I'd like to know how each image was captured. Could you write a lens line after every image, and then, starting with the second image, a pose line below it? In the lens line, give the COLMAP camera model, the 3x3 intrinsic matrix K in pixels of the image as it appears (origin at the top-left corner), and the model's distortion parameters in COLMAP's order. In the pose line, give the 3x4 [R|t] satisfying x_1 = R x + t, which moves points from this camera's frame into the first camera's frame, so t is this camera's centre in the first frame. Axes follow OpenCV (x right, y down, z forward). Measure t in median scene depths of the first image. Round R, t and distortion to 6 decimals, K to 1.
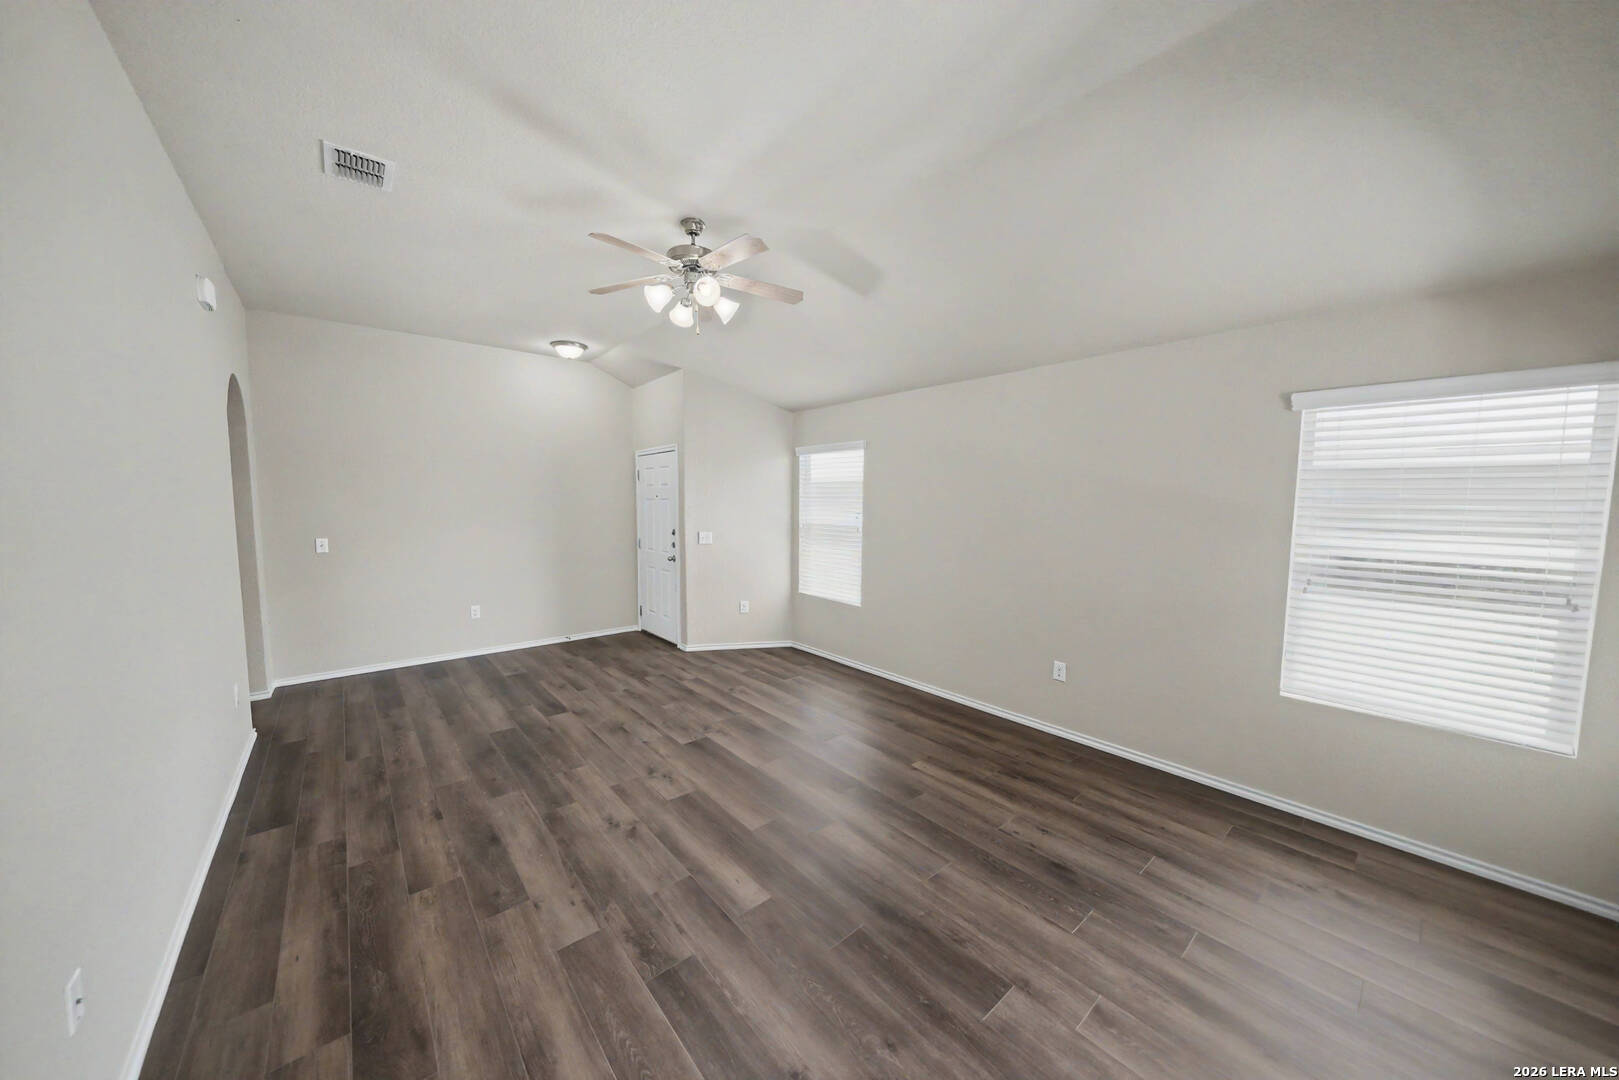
lens RADIAL K [[546.6, 0, 799.4], [0, 546.6, 544.8], [0, 0, 1]] dist [0.000596, -0.002270]
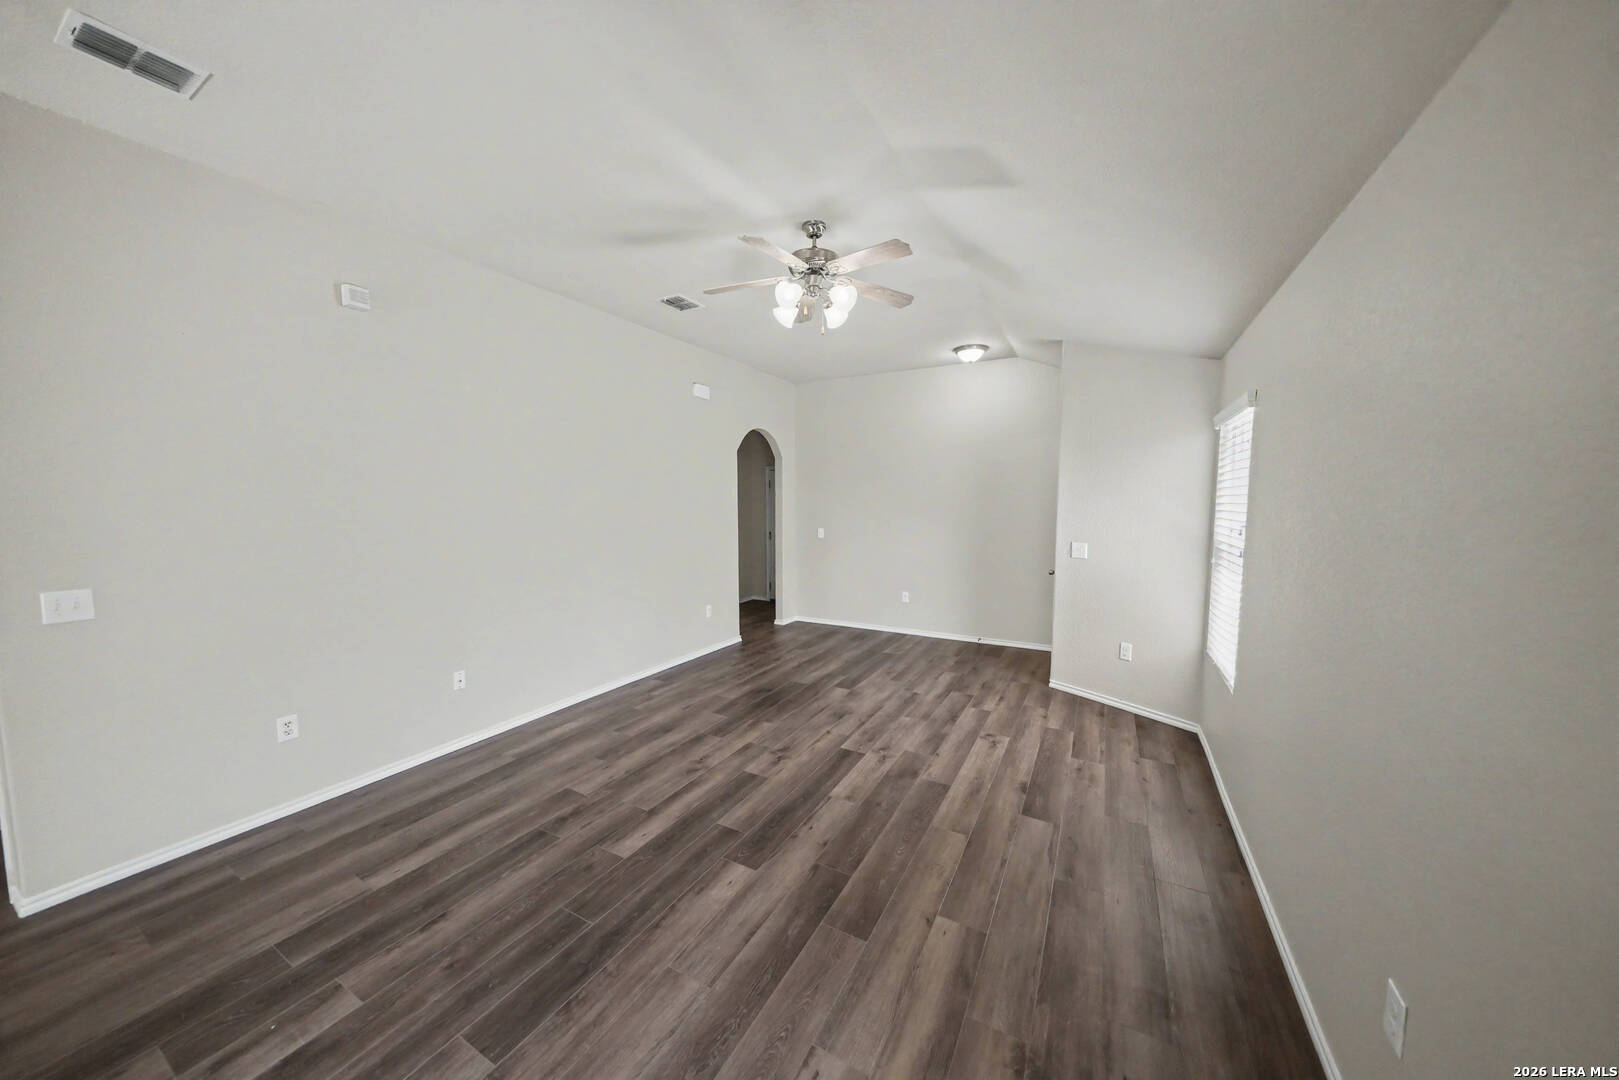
lens RADIAL K [[546.6, 0, 799.4], [0, 546.6, 544.8], [0, 0, 1]] dist [0.000596, -0.002270]
pose [[0.354246, 0.069688, -0.932552, 0.590653], [-0.073528, 0.996208, 0.046515, -0.039050], [0.932257, 0.052091, 0.358026, 0.495593]]
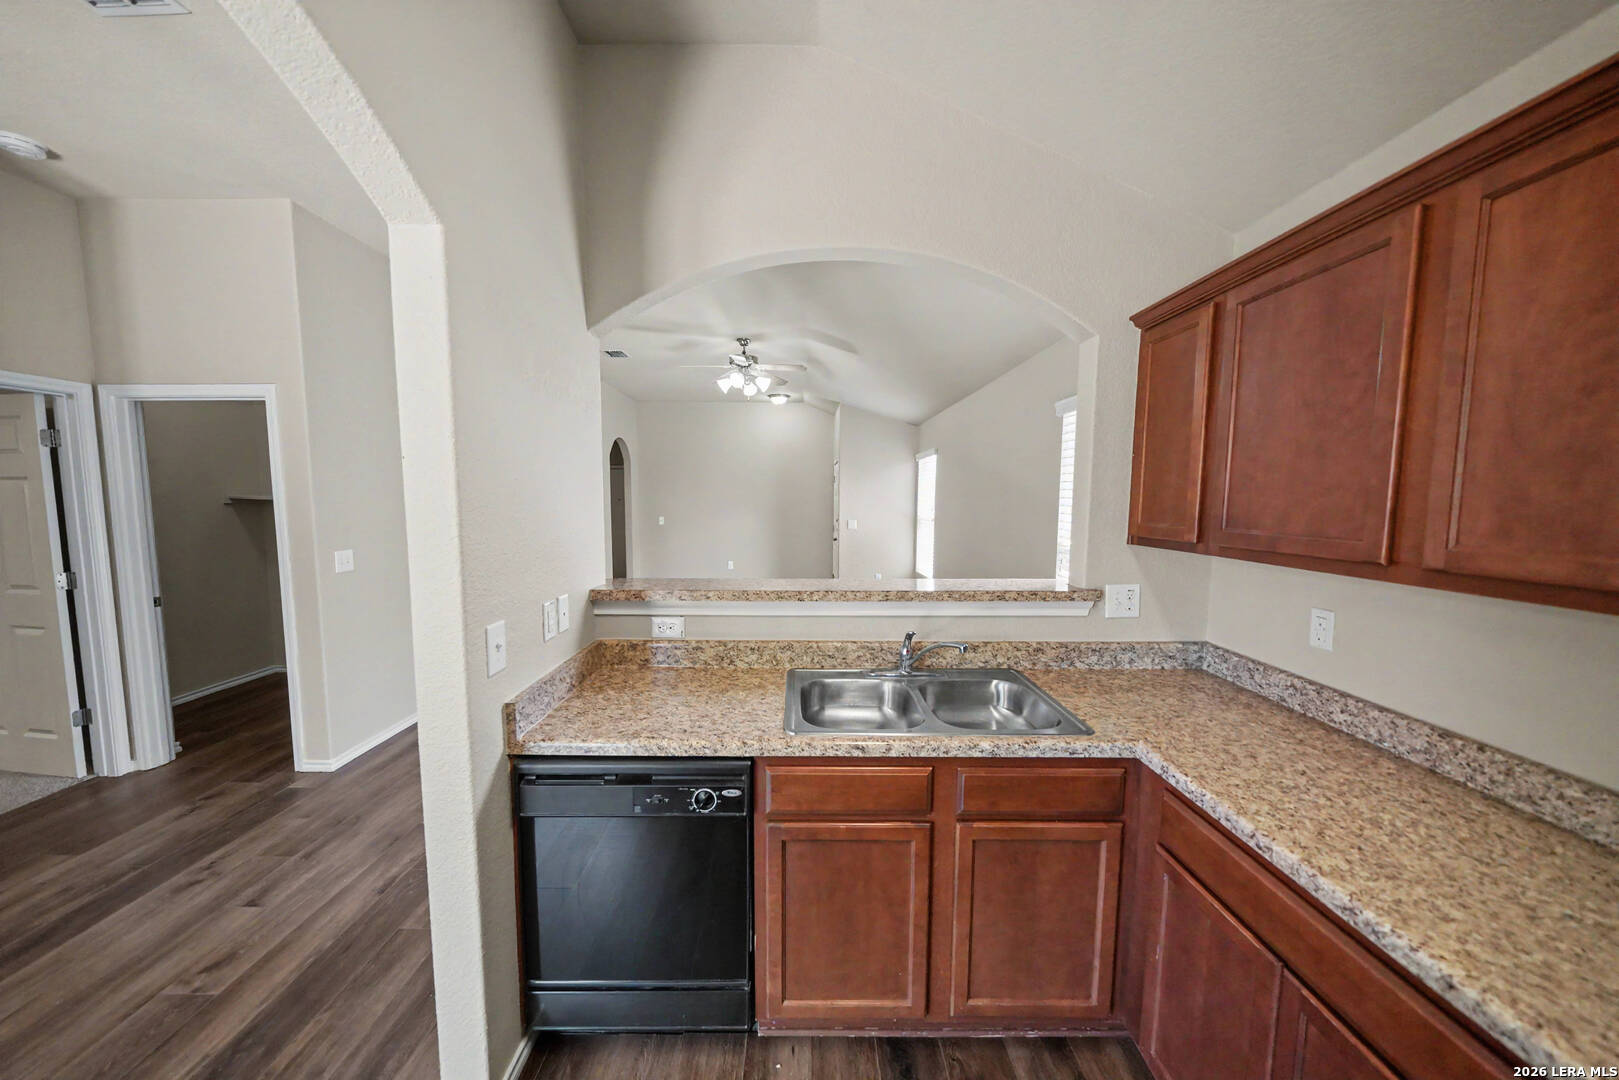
lens RADIAL K [[546.6, 0, 799.4], [0, 546.6, 544.8], [0, 0, 1]] dist [0.000596, -0.002270]
pose [[0.766244, 0.052234, -0.640424, 0.856389], [-0.052607, 0.998444, 0.018492, 0.027963], [0.640393, 0.019521, 0.767799, -0.180640]]
